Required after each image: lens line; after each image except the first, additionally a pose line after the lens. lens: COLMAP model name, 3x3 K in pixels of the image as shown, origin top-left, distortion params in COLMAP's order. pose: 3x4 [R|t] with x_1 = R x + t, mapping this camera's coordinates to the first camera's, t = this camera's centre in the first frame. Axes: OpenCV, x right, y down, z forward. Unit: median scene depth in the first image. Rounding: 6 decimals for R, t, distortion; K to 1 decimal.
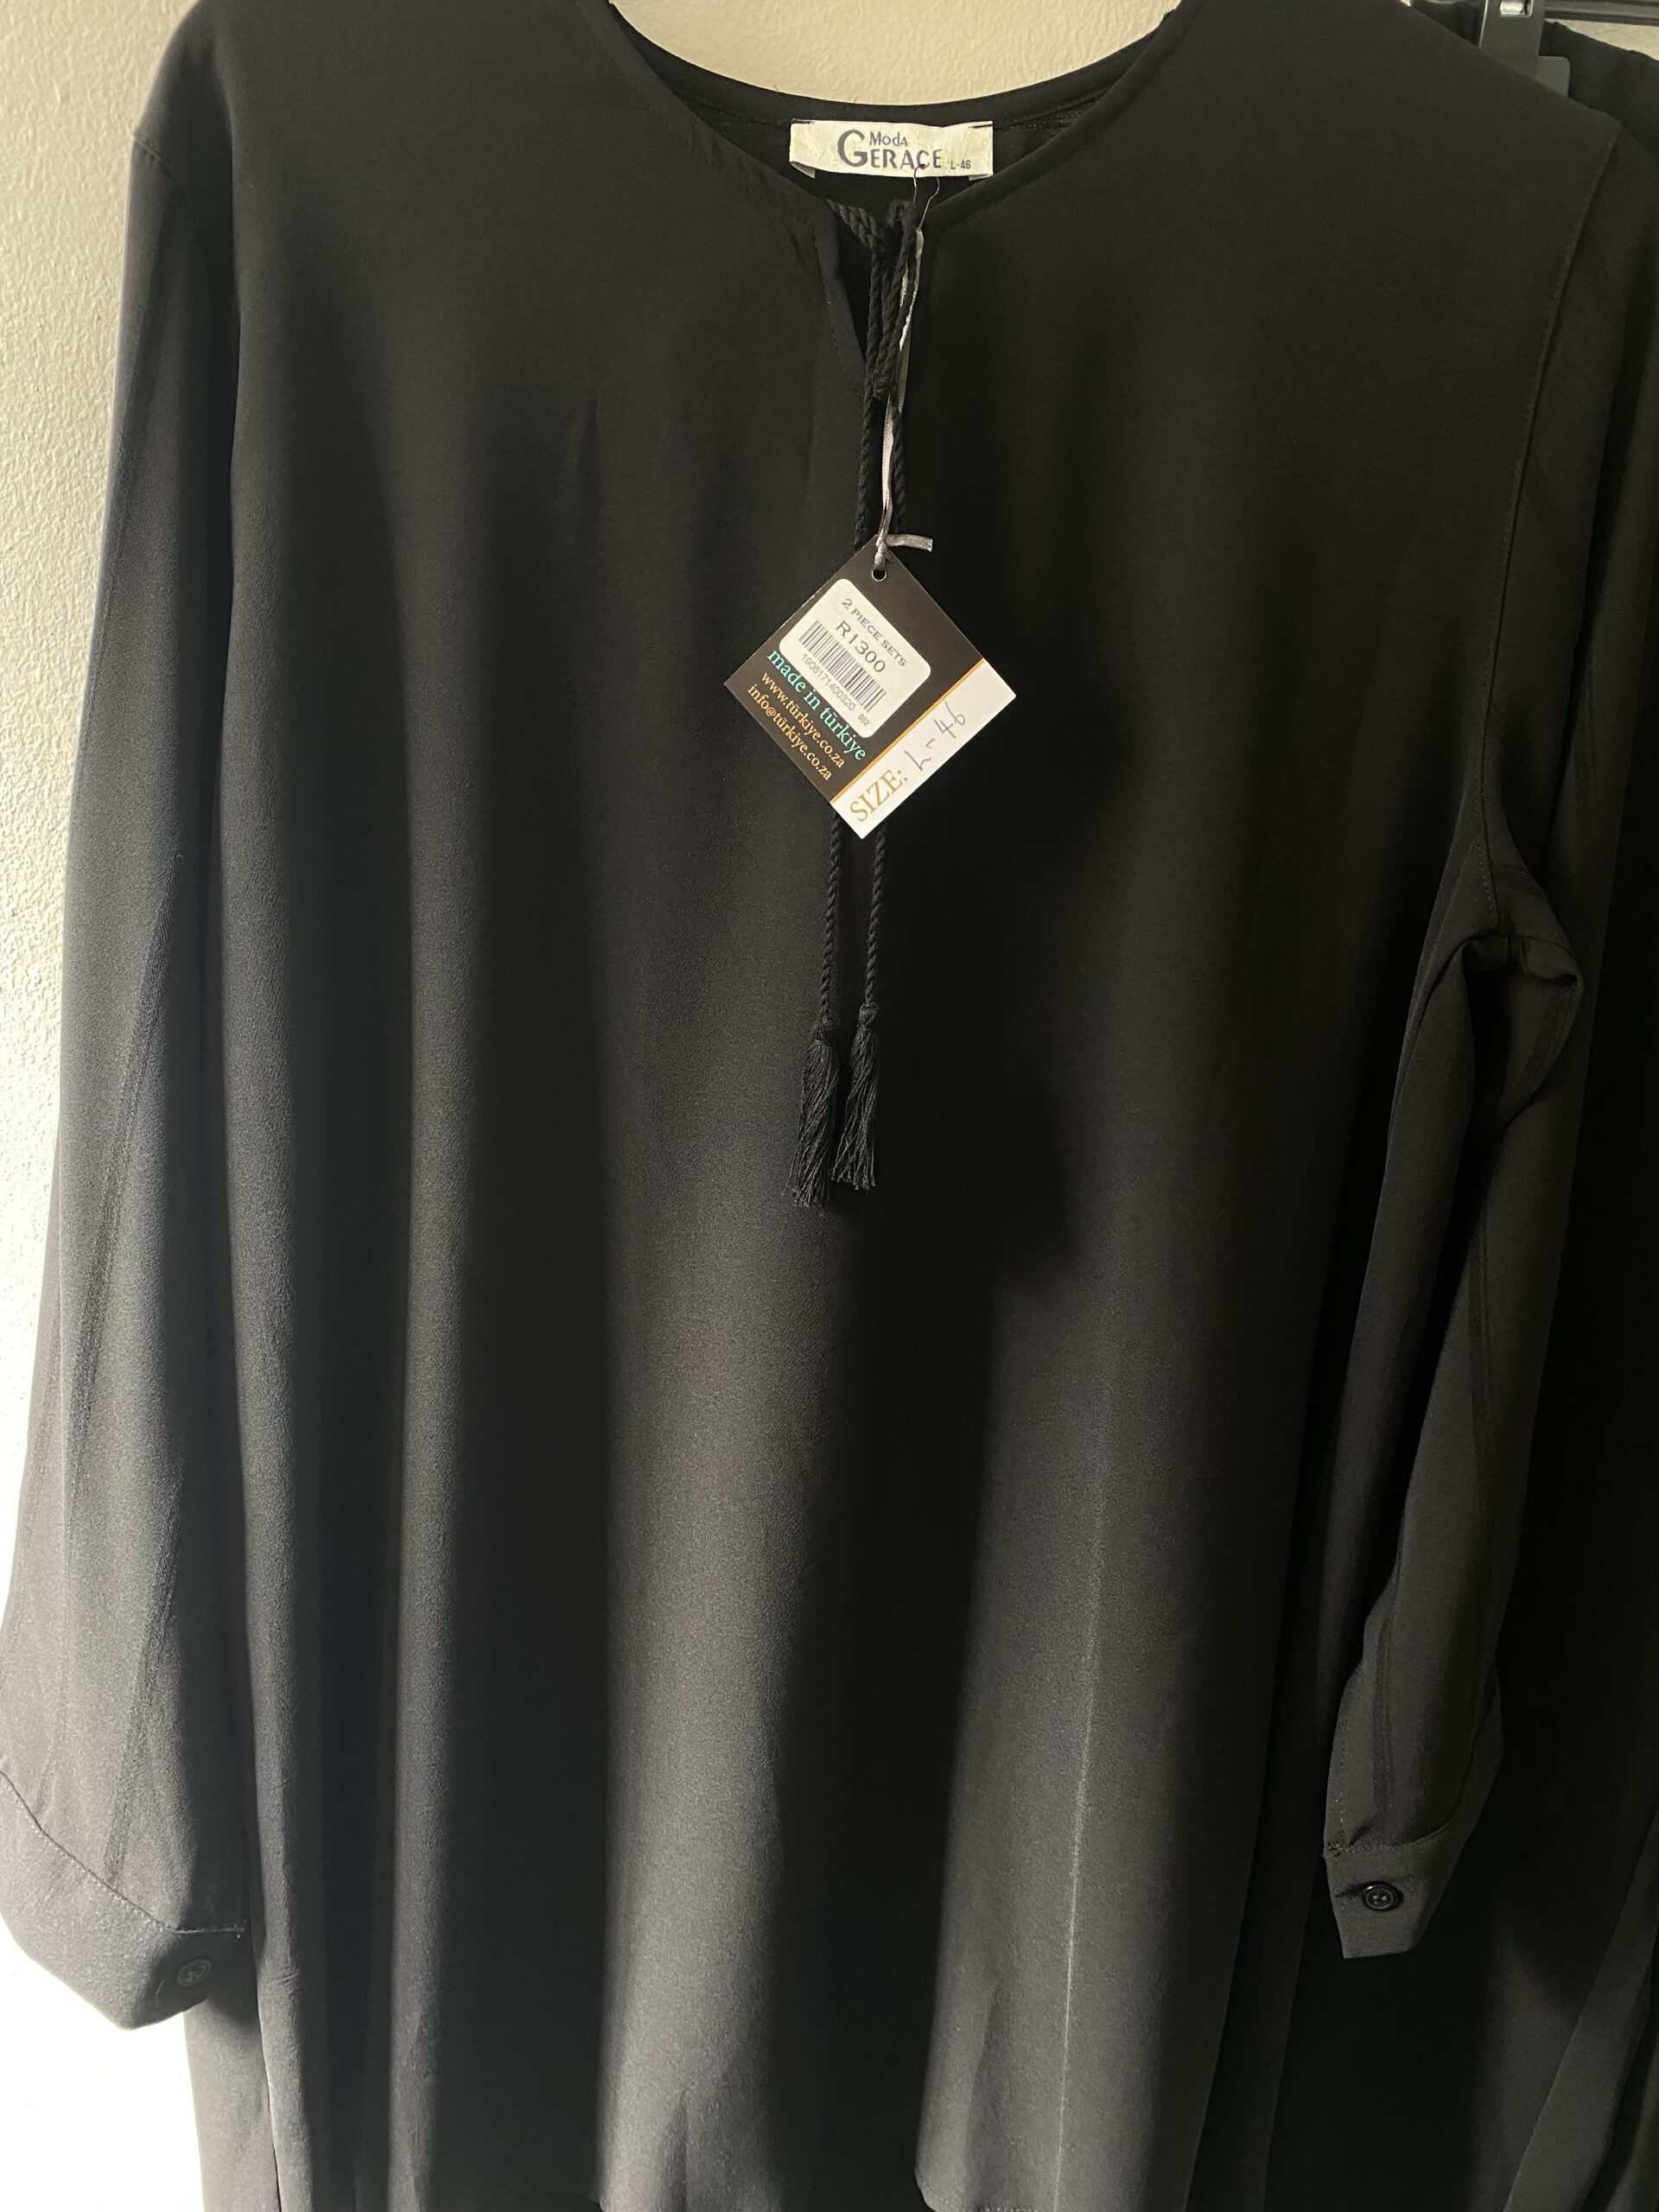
lens RADIAL K [[1570.1, 0, 808.5], [0, 1570.1, 1128.7], [0, 0, 1]] dist [-0.015767, 0.008208]
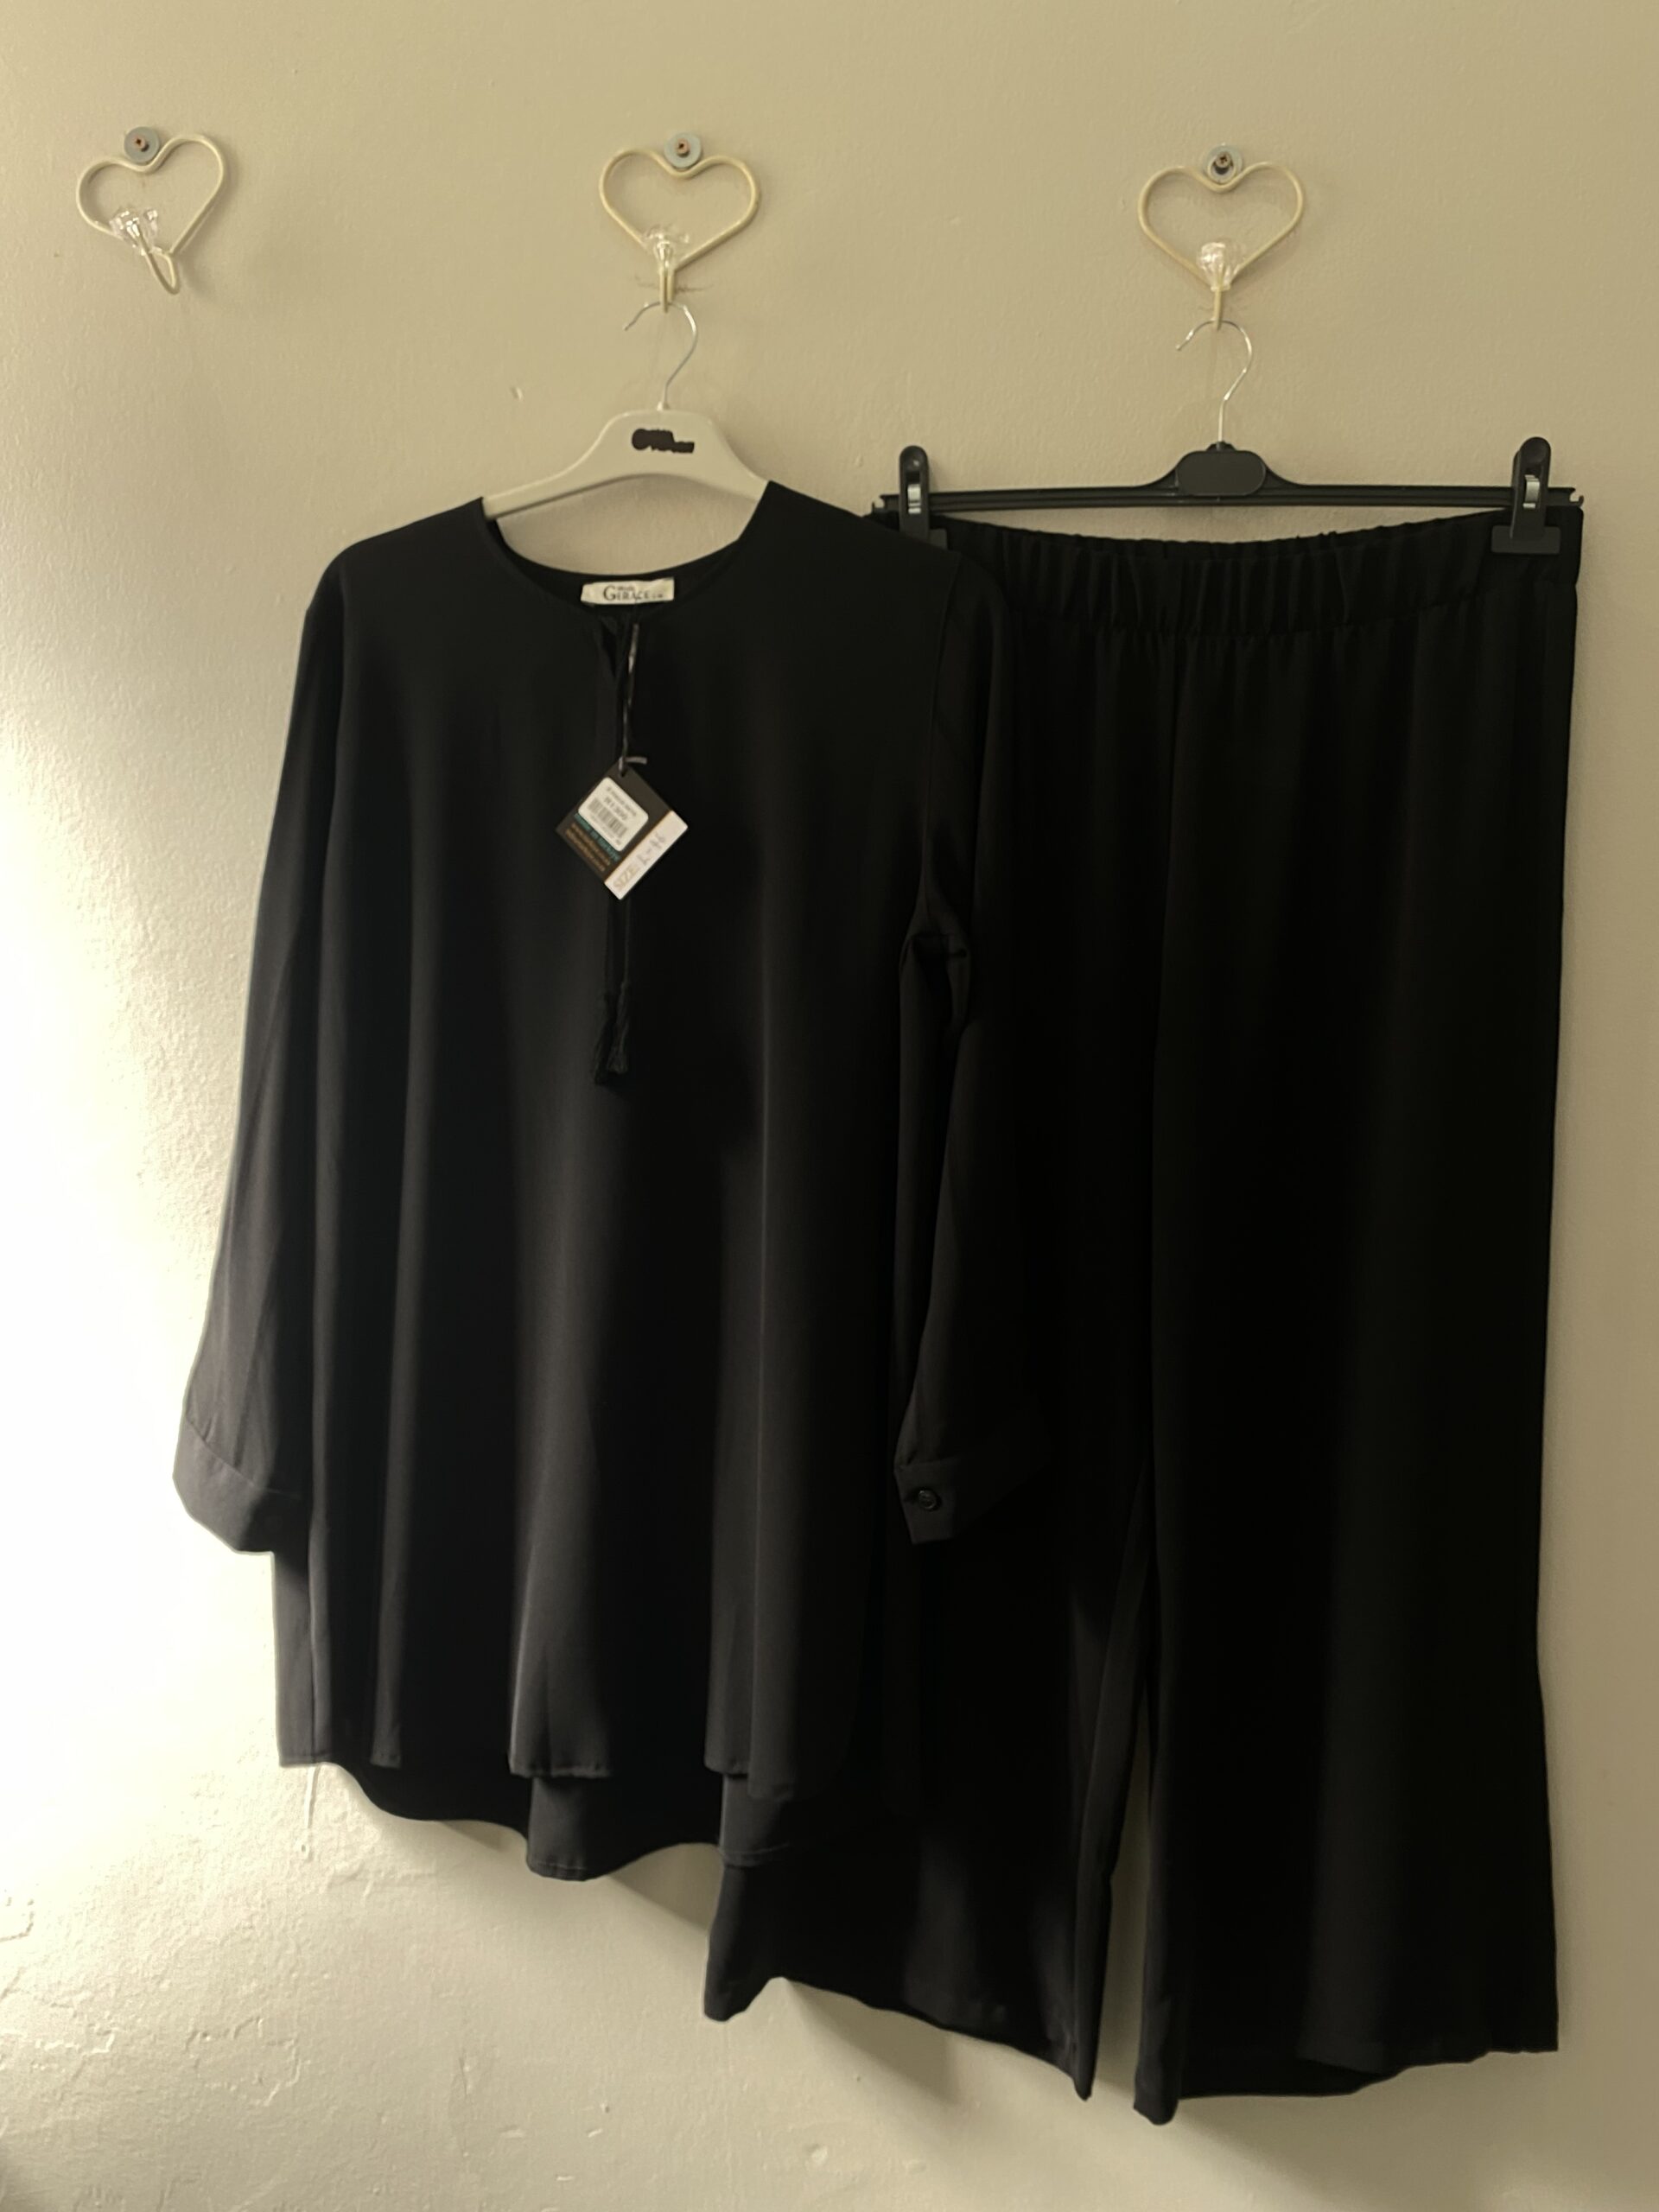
lens RADIAL K [[1570.1, 0, 849.0], [0, 1570.1, 1099.3], [0, 0, 1]] dist [-0.015767, 0.008208]
pose [[0.986211, -0.018108, -0.164497, 0.671927], [-0.017592, 0.976892, -0.213007, 0.508399], [0.164553, 0.212964, 0.963104, -0.876356]]
